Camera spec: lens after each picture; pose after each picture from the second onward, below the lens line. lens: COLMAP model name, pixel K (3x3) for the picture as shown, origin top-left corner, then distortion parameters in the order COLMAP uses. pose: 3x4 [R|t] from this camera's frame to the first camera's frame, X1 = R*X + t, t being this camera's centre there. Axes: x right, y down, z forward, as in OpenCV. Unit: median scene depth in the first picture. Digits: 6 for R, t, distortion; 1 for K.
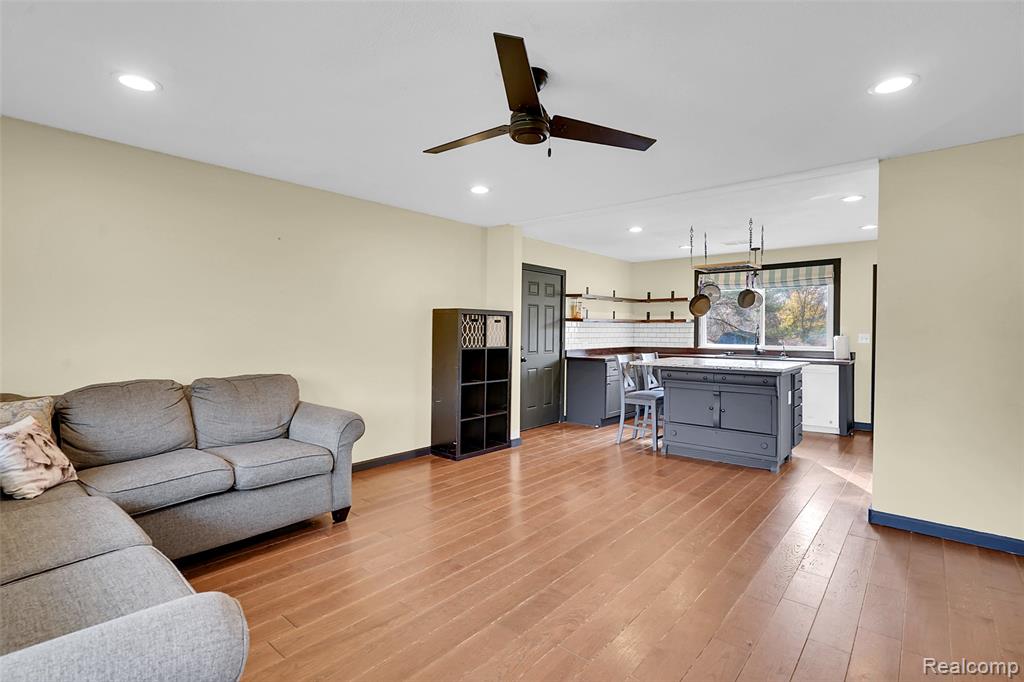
lens RADIAL K [[498.9, 0, 511.6], [0, 498.9, 337.5], [0, 0, 1]] dist [0.000174, 0.000005]
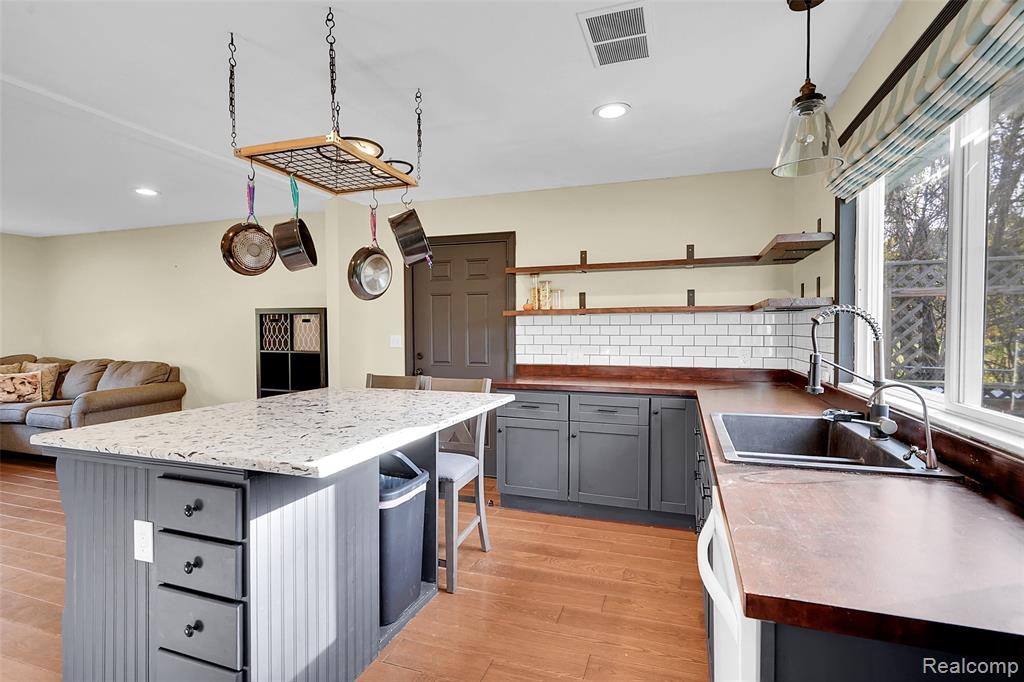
lens RADIAL K [[498.9, 0, 511.1], [0, 498.9, 335.8], [0, 0, 1]] dist [0.000174, 0.000005]
pose [[0.349049, 0.014402, -0.936994, 0.676793], [-0.008533, 0.999889, 0.012190, -0.015726], [0.937066, 0.003740, 0.349133, 0.791253]]
